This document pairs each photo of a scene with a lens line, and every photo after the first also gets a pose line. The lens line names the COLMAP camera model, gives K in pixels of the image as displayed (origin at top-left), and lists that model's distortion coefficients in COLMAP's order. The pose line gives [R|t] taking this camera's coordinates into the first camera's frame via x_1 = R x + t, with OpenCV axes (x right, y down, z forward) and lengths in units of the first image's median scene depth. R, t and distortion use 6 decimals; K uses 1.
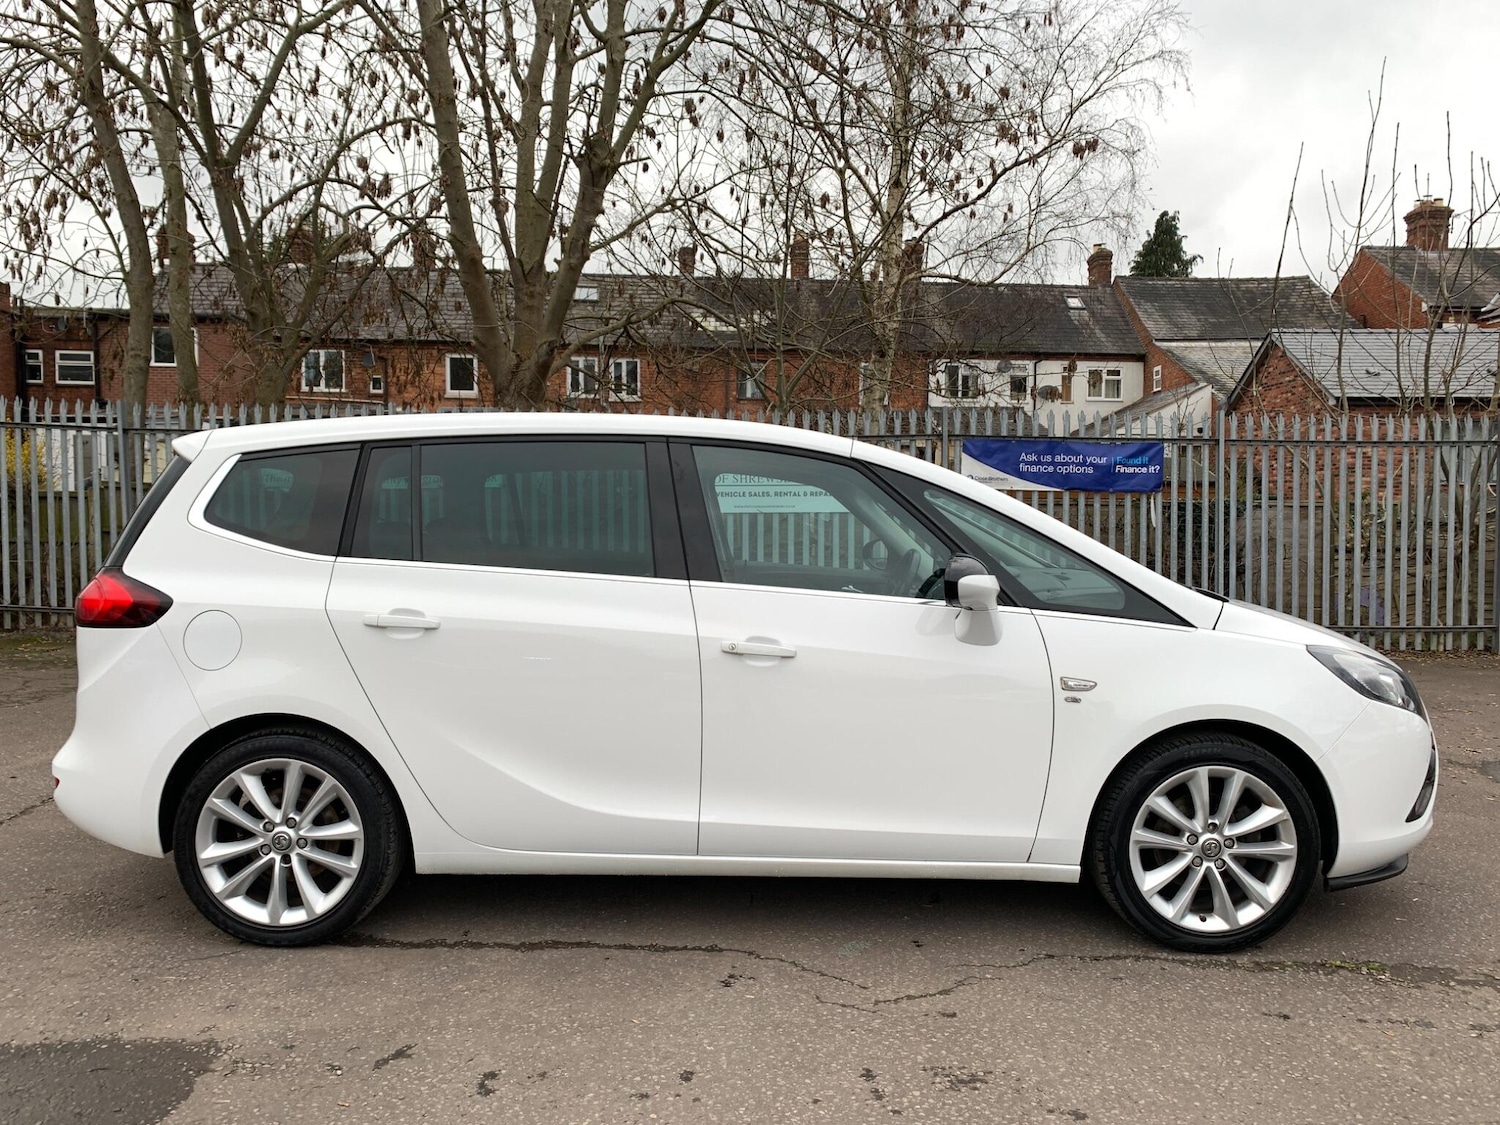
lens RADIAL K [[1213.6, 0, 748.0], [0, 1213.6, 543.5], [0, 0, 1]] dist [0.000222, 0.005272]
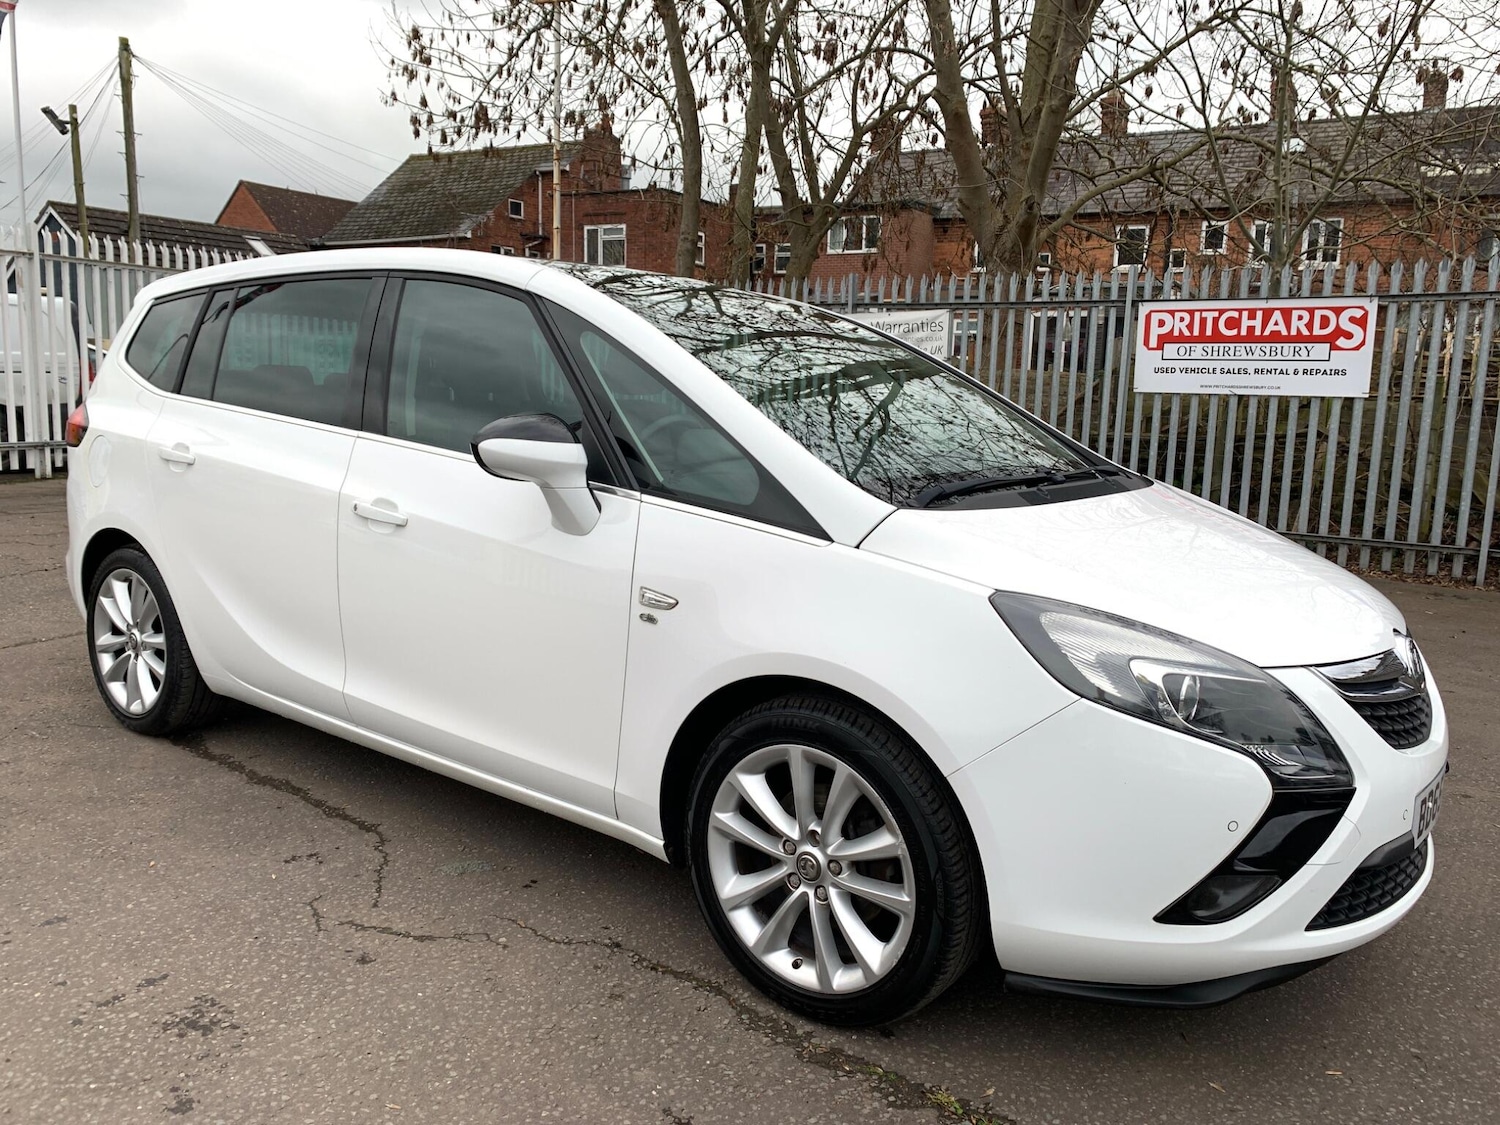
lens RADIAL K [[1193.3, 0, 750.0], [0, 1193.3, 562.5], [0, 0, 1]] dist [0.009362, 0.002893]
pose [[0.789739, 0.116659, -0.602248, 0.736863], [-0.052163, 0.990966, 0.123553, 0.003545], [0.611221, -0.066159, 0.788690, 0.471222]]
